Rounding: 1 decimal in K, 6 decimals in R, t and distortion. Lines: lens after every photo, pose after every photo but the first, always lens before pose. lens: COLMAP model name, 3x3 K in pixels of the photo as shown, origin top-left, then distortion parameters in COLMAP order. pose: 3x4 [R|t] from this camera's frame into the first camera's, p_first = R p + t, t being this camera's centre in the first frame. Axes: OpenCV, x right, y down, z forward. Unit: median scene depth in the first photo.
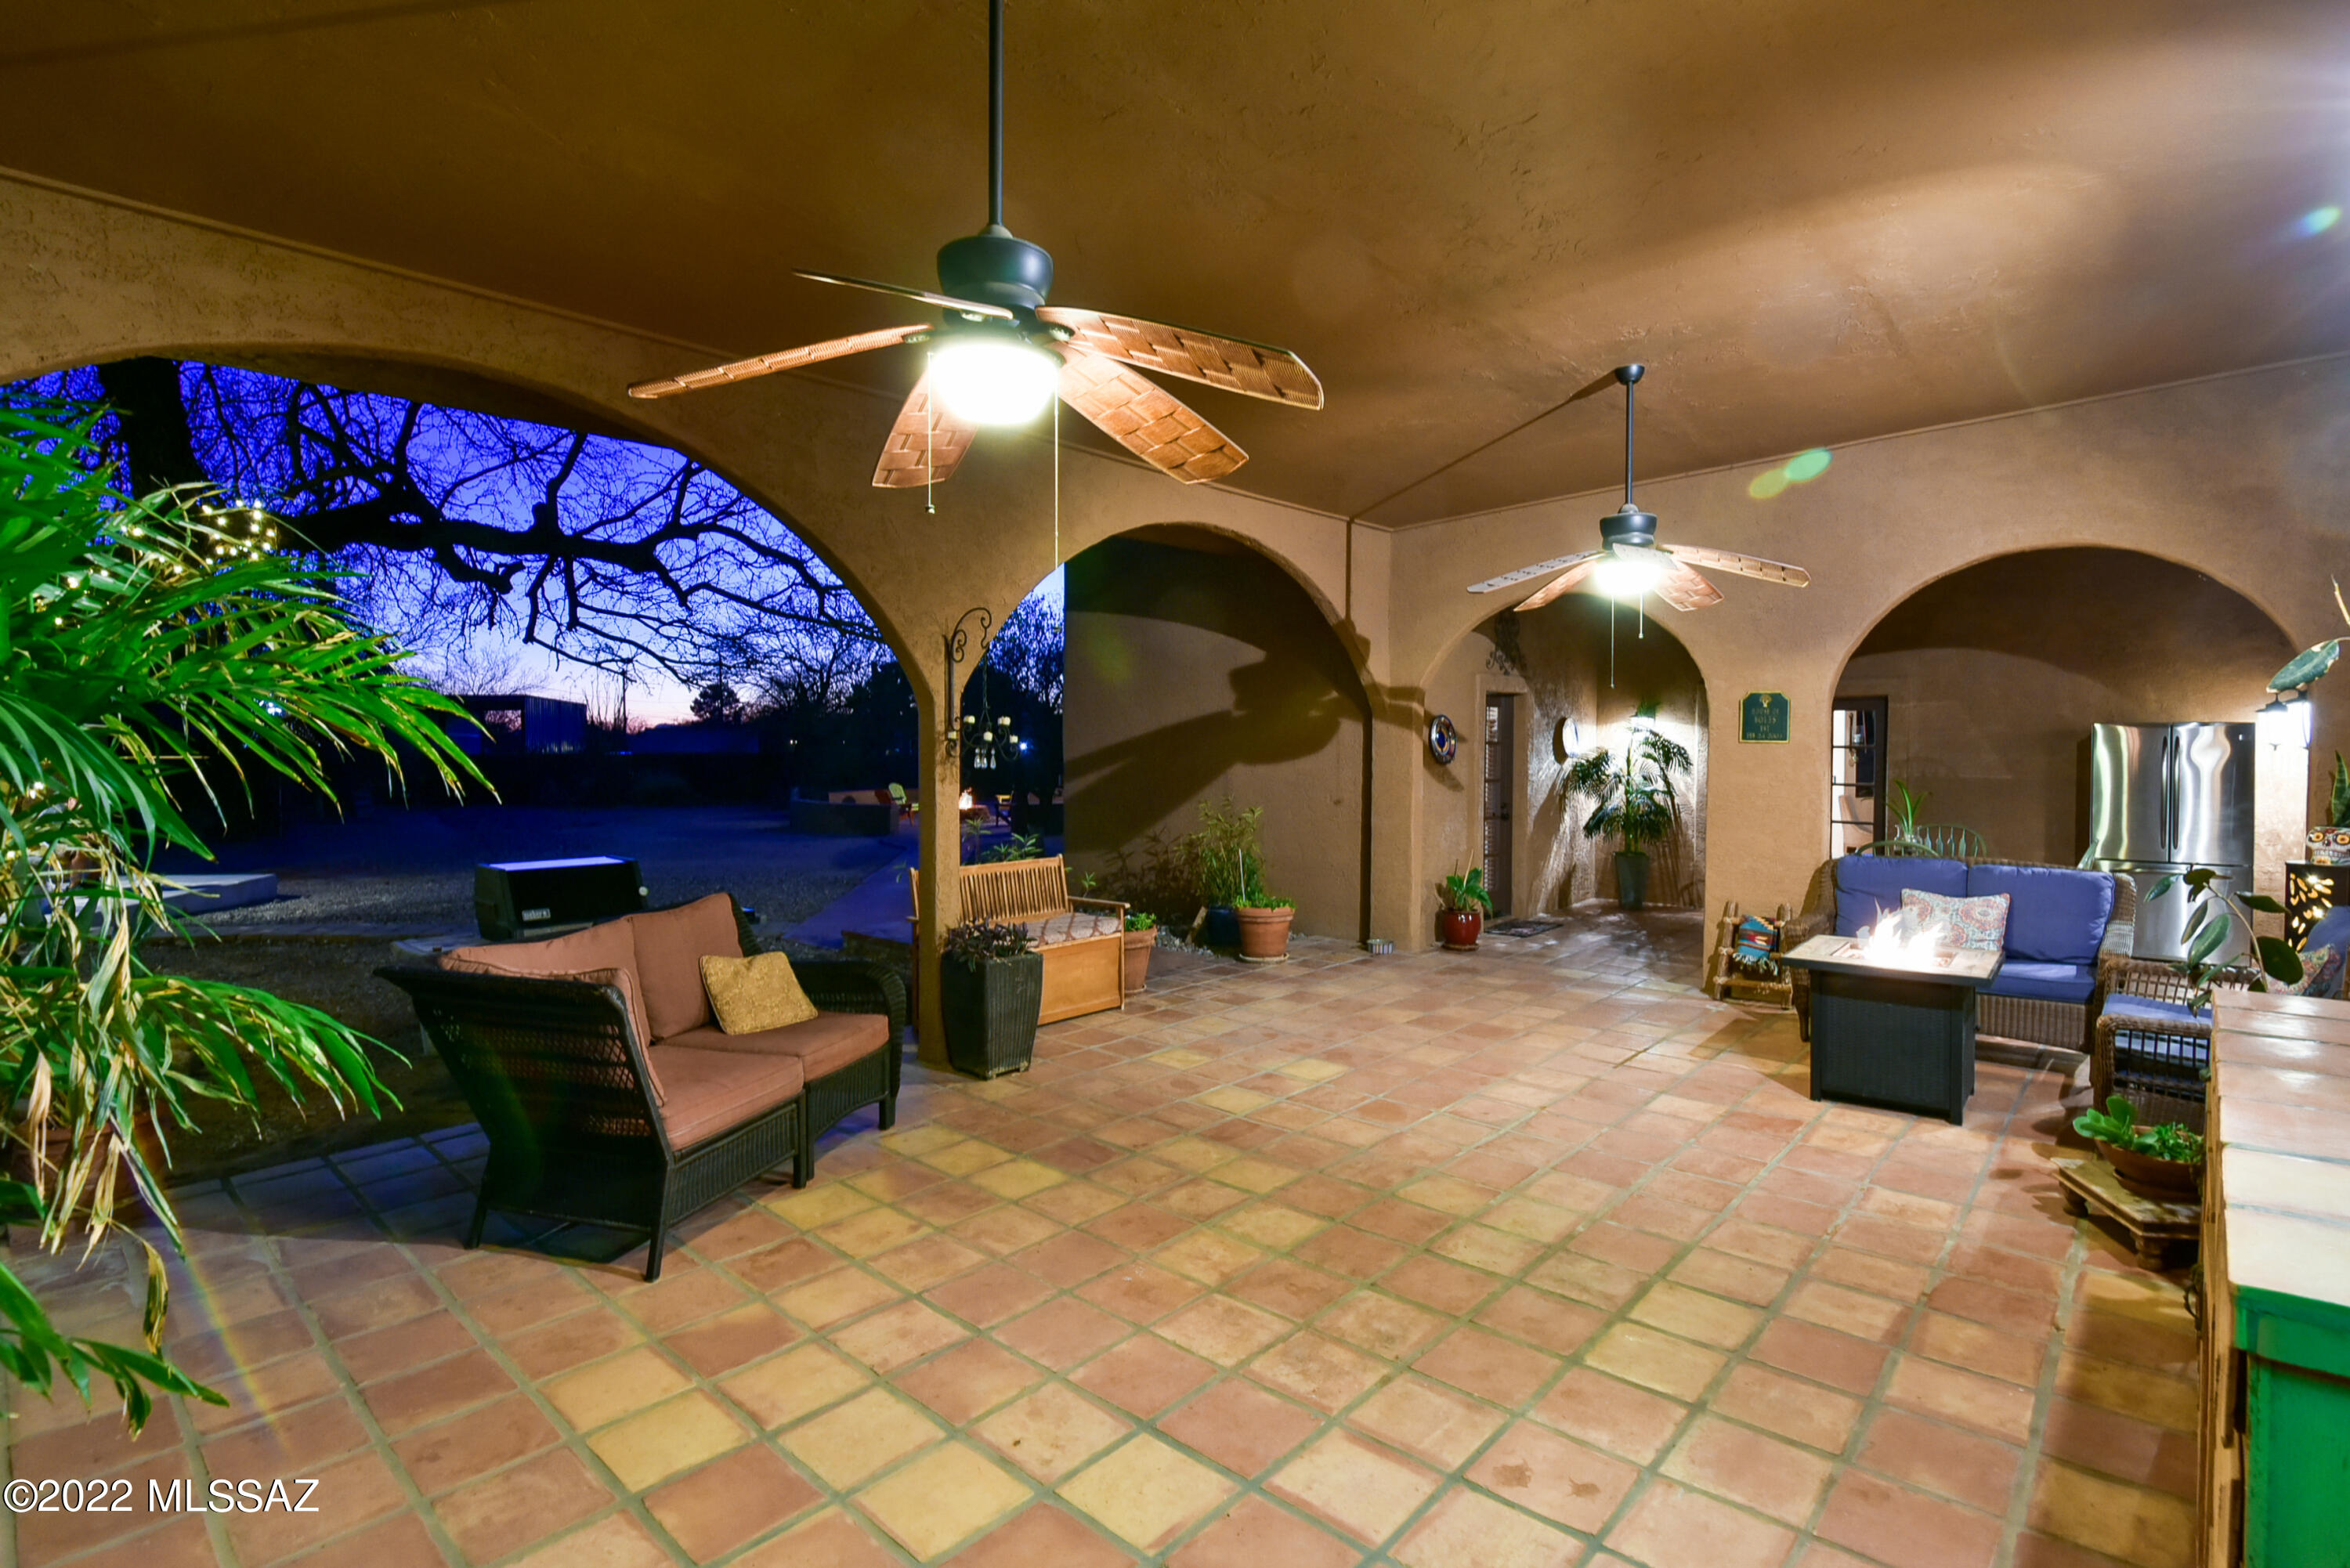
lens RADIAL K [[1111.3, 0, 1170.0], [0, 1111.3, 780.3], [0, 0, 1]] dist [-0.012999, -0.007415]
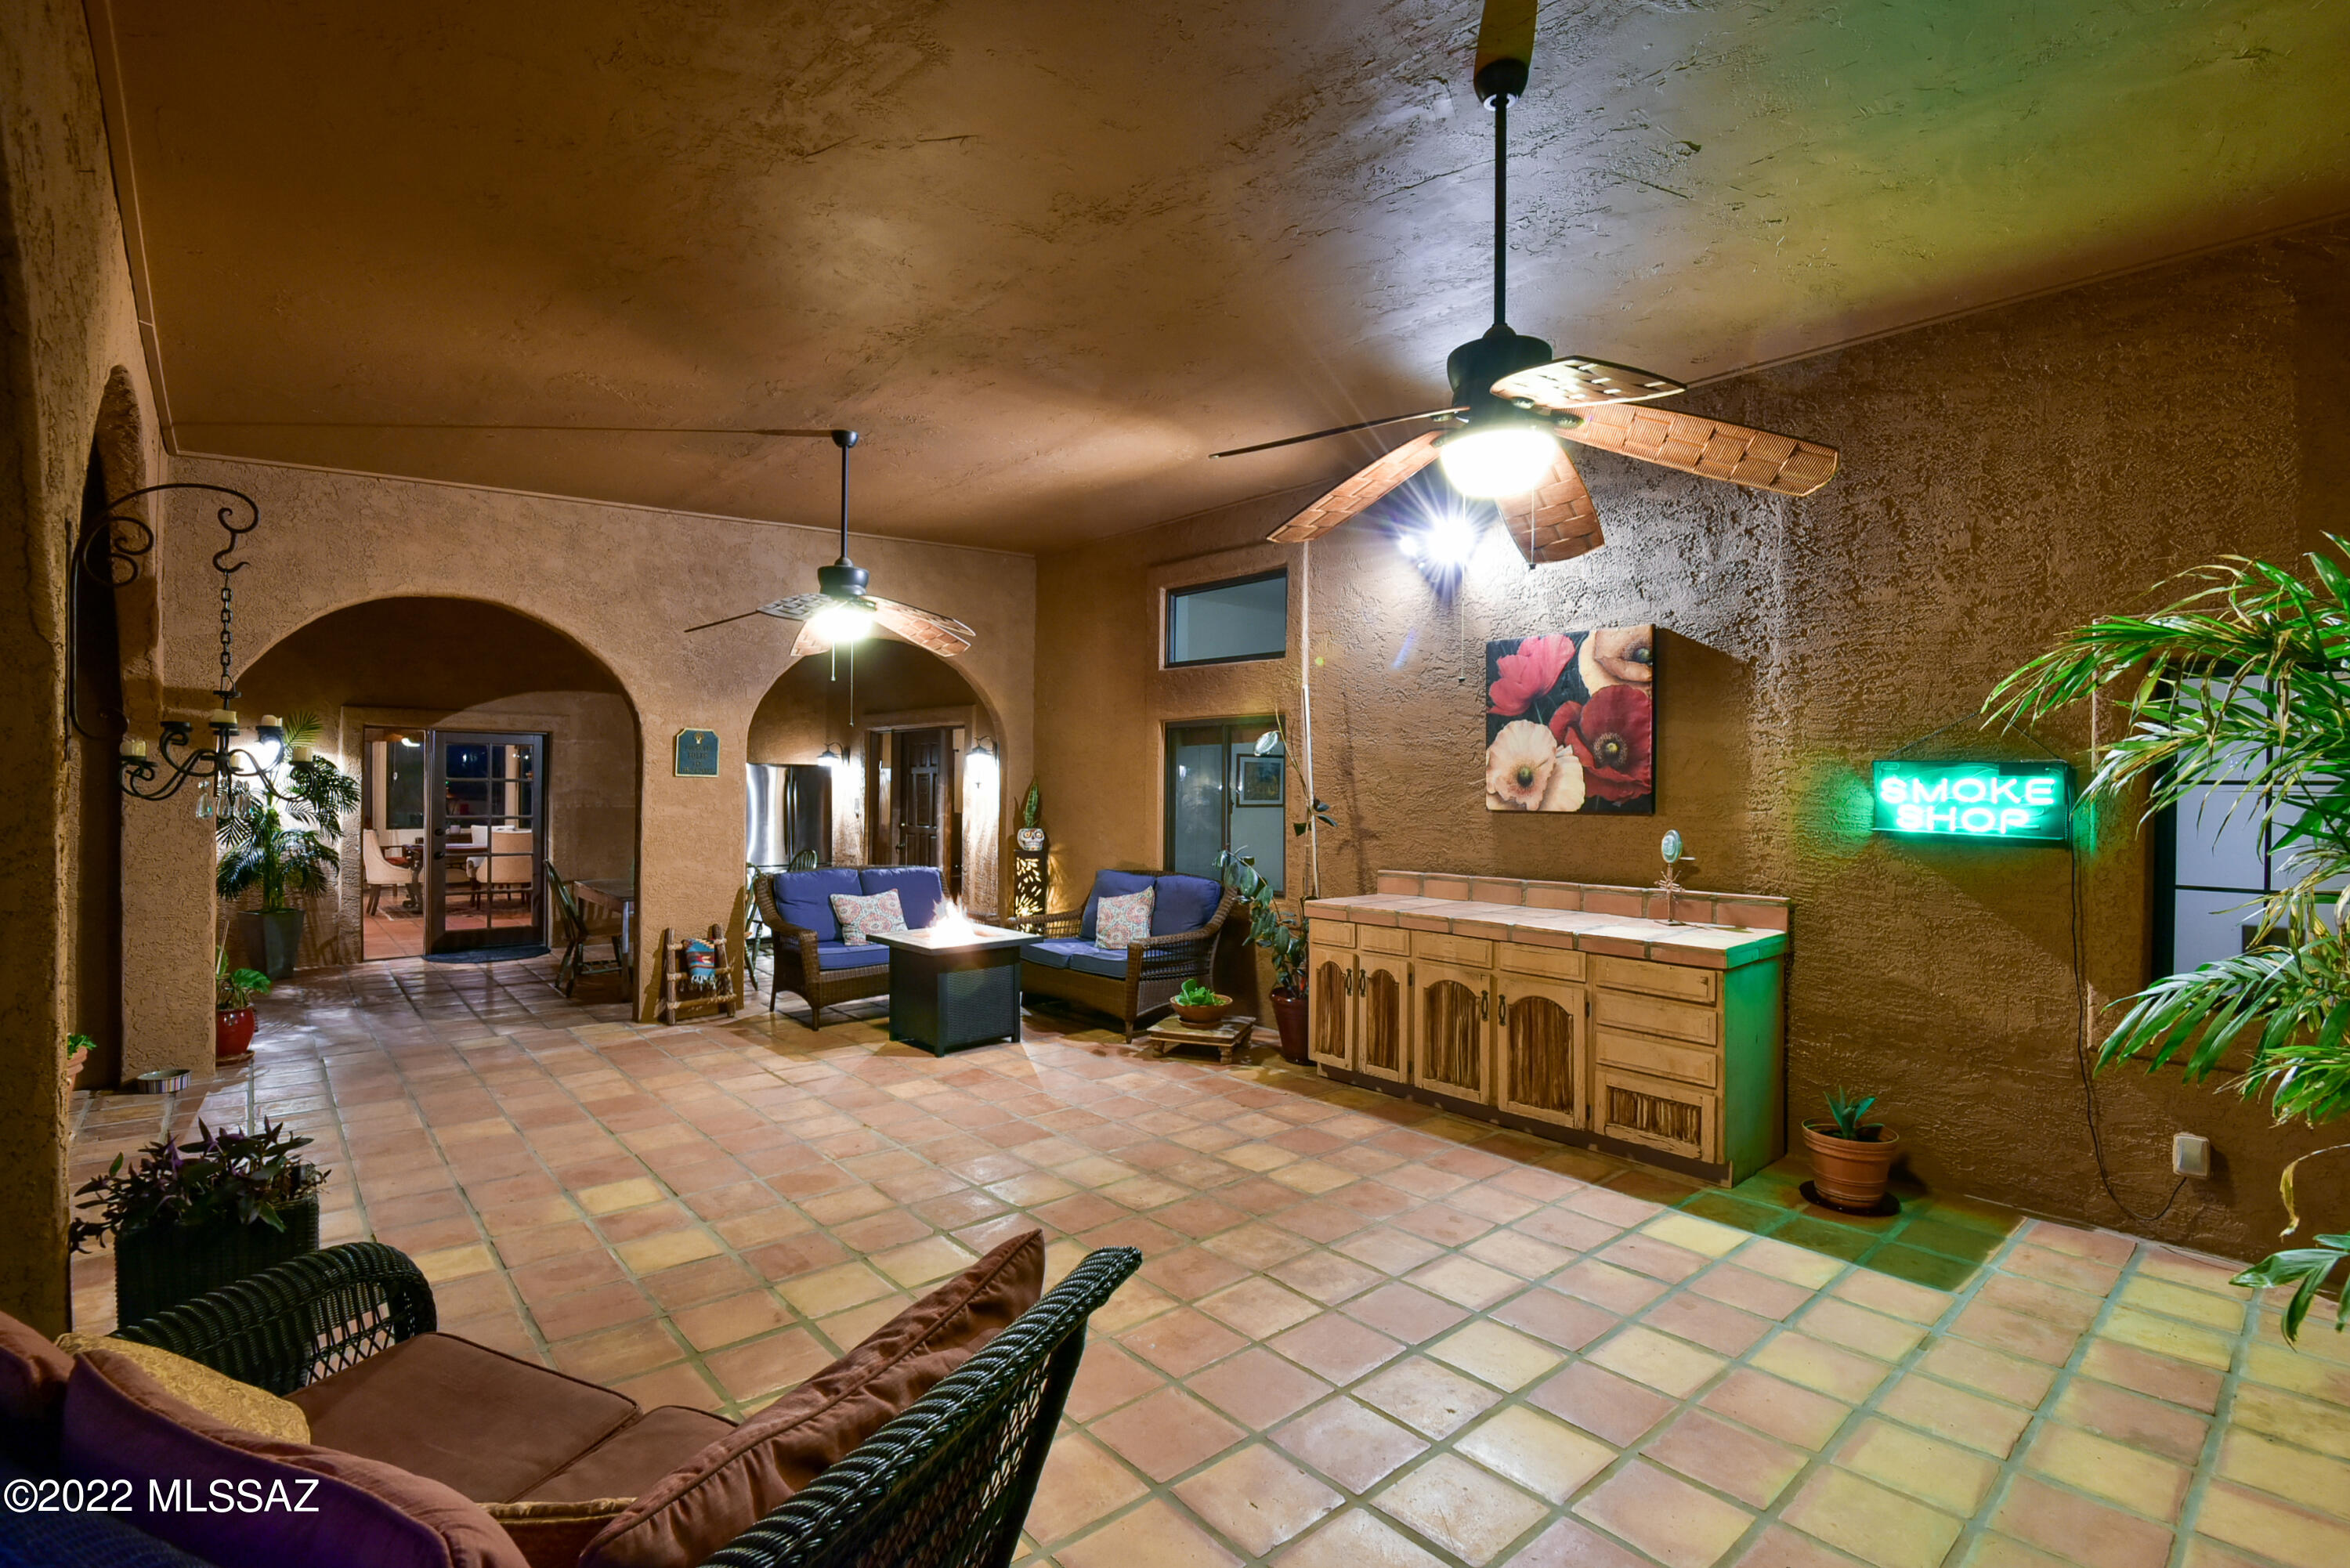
lens RADIAL K [[1084.3, 0, 1175.0], [0, 1084.3, 784.0], [0, 0, 1]] dist [-0.010614, -0.007625]
pose [[0.114744, 0.003540, 0.993389, -0.786064], [0.023851, 0.999696, -0.006317, -0.014743], [-0.993109, 0.024418, 0.114625, 0.722289]]
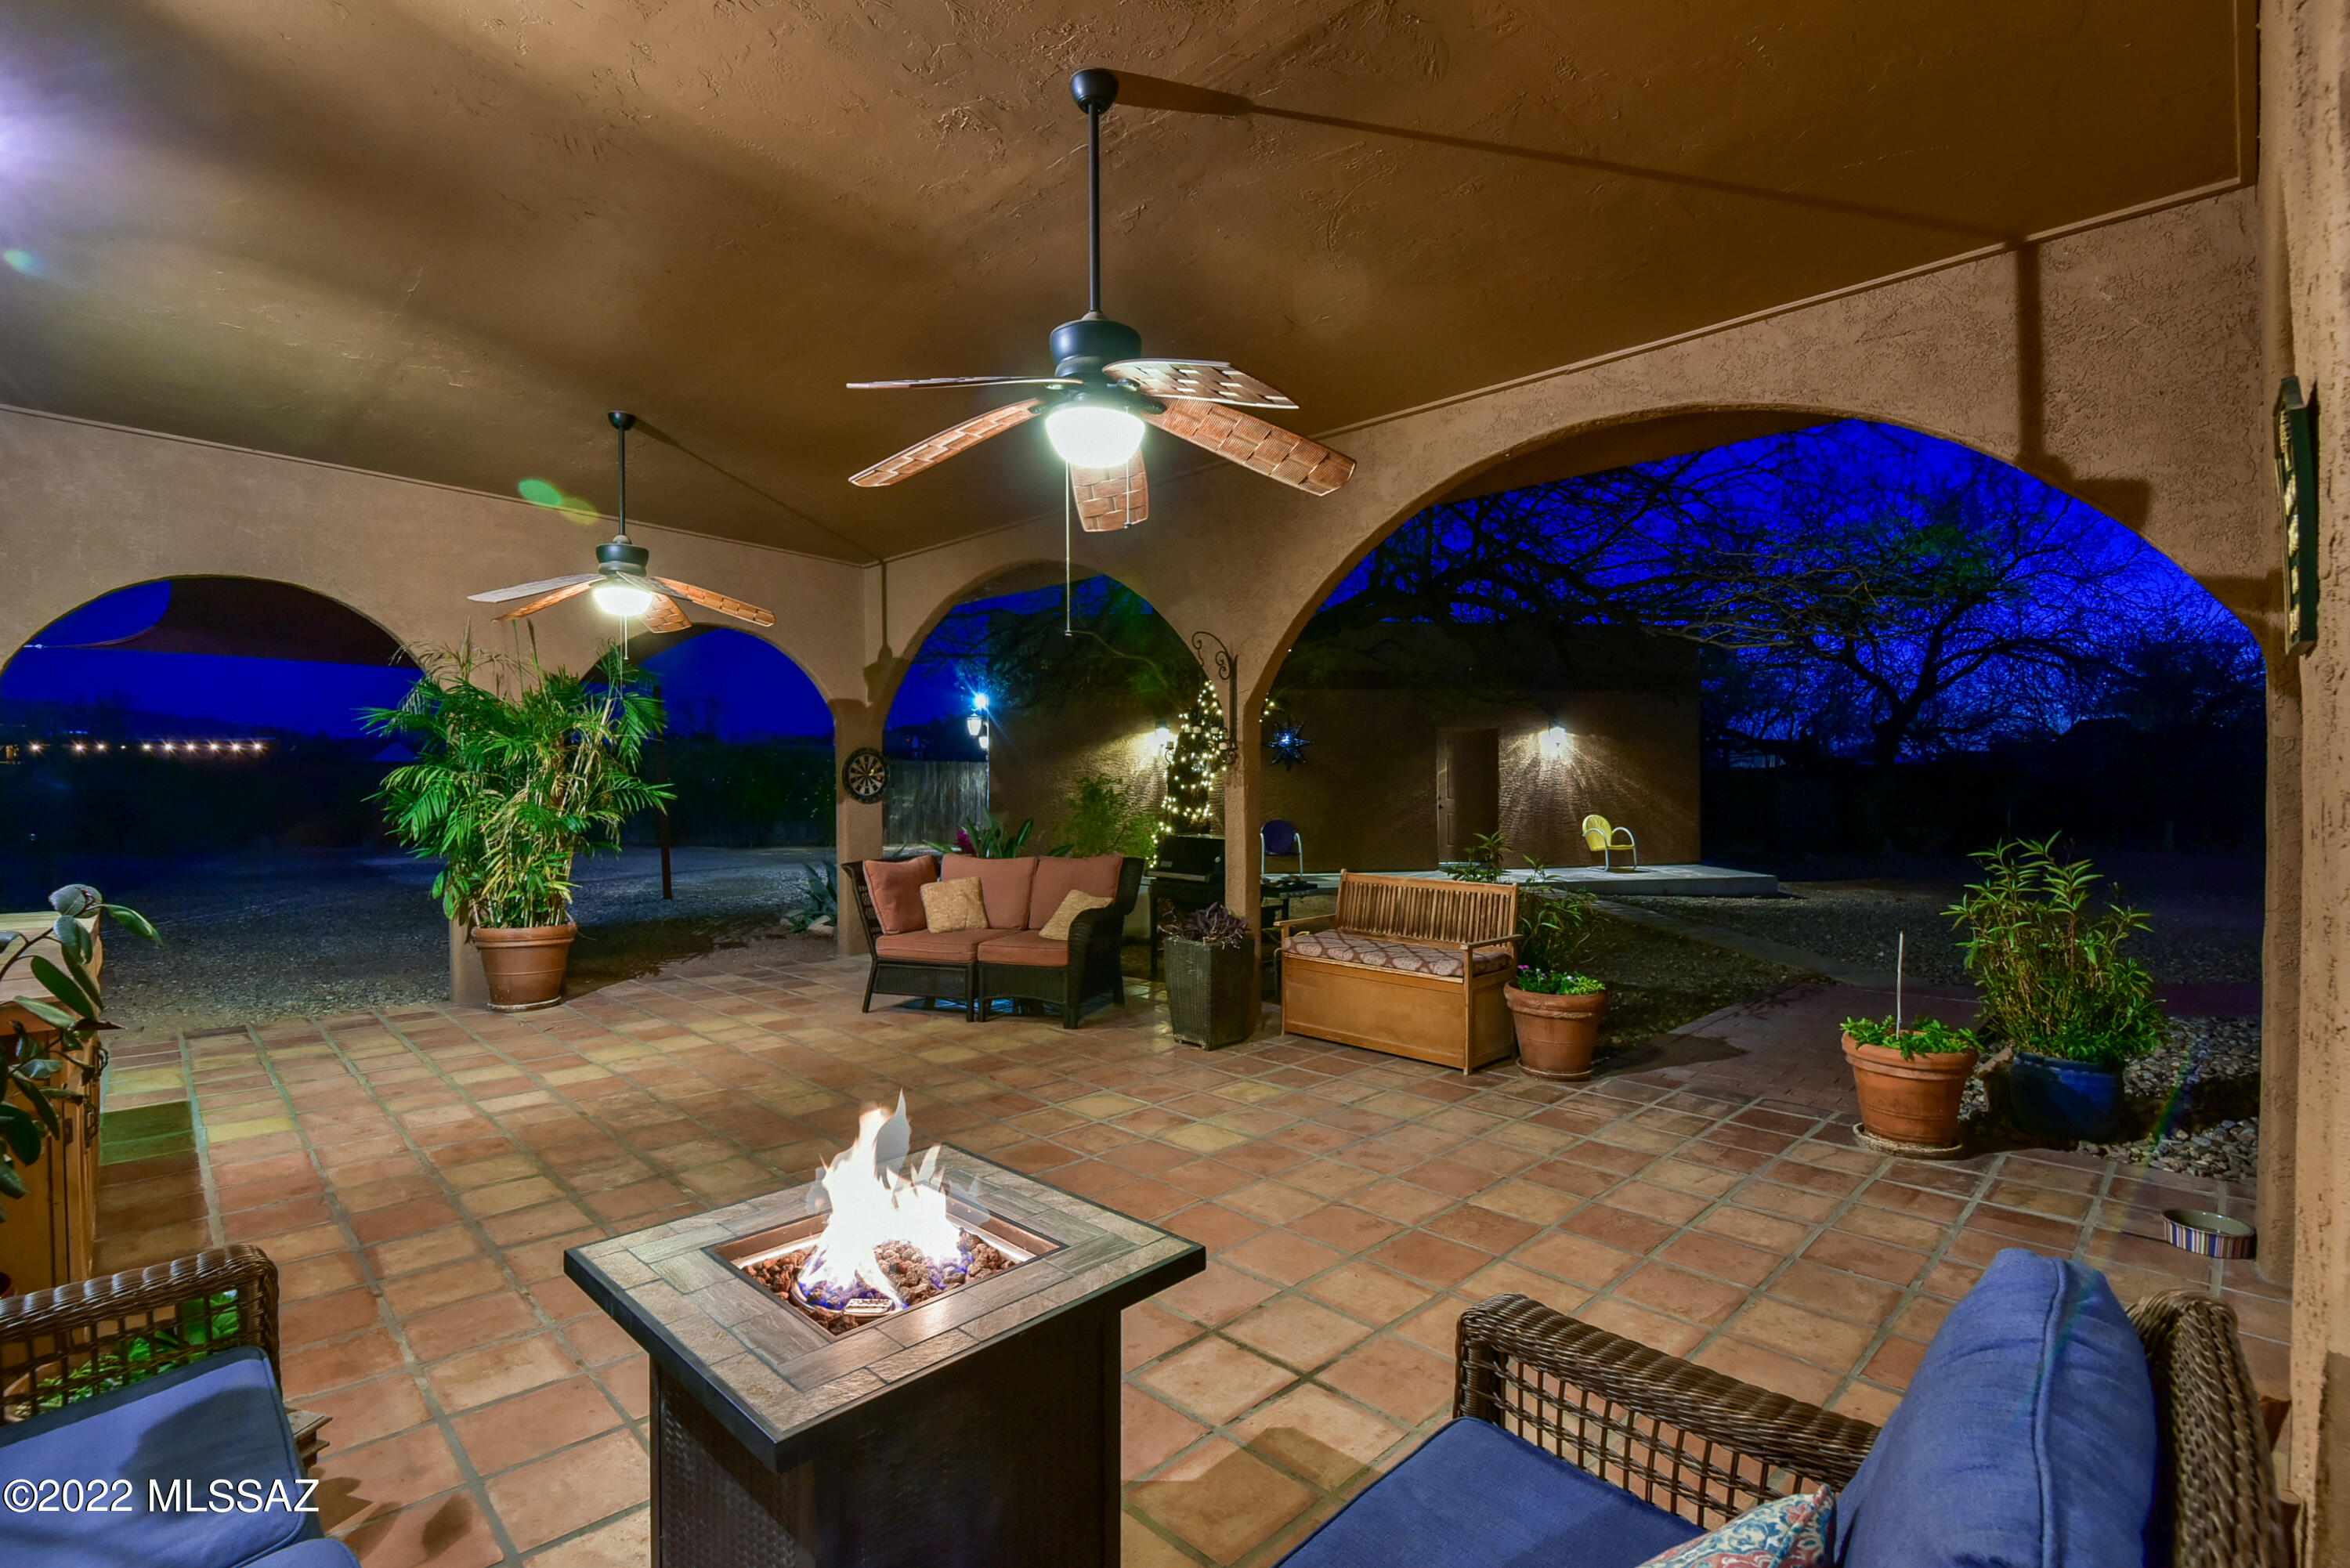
lens RADIAL K [[1081.6, 0, 1168.5], [0, 1081.6, 788.5], [0, 0, 1]] dist [0.003236, -0.022998]
pose [[-0.052849, 0.009315, -0.998559, 1.274433], [-0.029430, 0.999508, 0.010881, -0.006627], [0.998169, 0.029962, -0.052549, 1.389408]]
